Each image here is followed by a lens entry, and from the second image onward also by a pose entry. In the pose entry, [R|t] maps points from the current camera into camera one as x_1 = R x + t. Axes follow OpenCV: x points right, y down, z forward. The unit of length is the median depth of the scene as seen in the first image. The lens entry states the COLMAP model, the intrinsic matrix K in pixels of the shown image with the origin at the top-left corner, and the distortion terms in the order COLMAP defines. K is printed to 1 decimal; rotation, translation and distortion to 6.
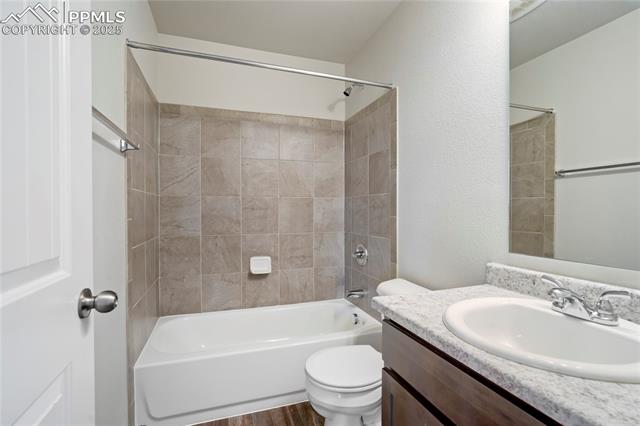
lens RADIAL K [[300.4, 0, 321.3], [0, 300.4, 214.2], [0, 0, 1]] dist [-0.029463, 0.012076]
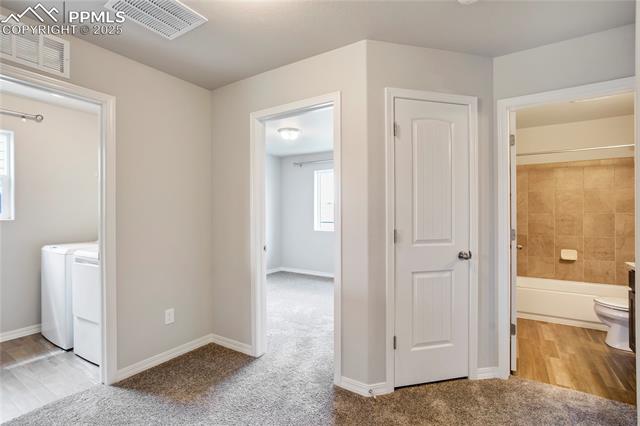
lens RADIAL K [[300.4, 0, 317.1], [0, 300.4, 213.0], [0, 0, 1]] dist [-0.029463, 0.012076]
pose [[0.601073, -0.006340, -0.799169, 0.258349], [-0.010486, 0.999820, -0.015819, -0.018505], [0.799125, 0.017889, 0.600899, -1.049610]]
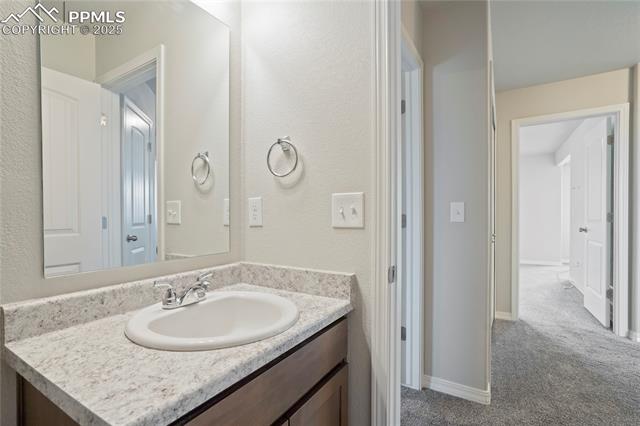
lens RADIAL K [[300.4, 0, 323.8], [0, 300.4, 216.2], [0, 0, 1]] dist [-0.029463, 0.012076]
pose [[-0.636807, 0.006650, 0.770994, -1.999550], [0.017400, 0.999832, 0.005748, 0.002073], [-0.770827, 0.017075, -0.636816, 6.857284]]
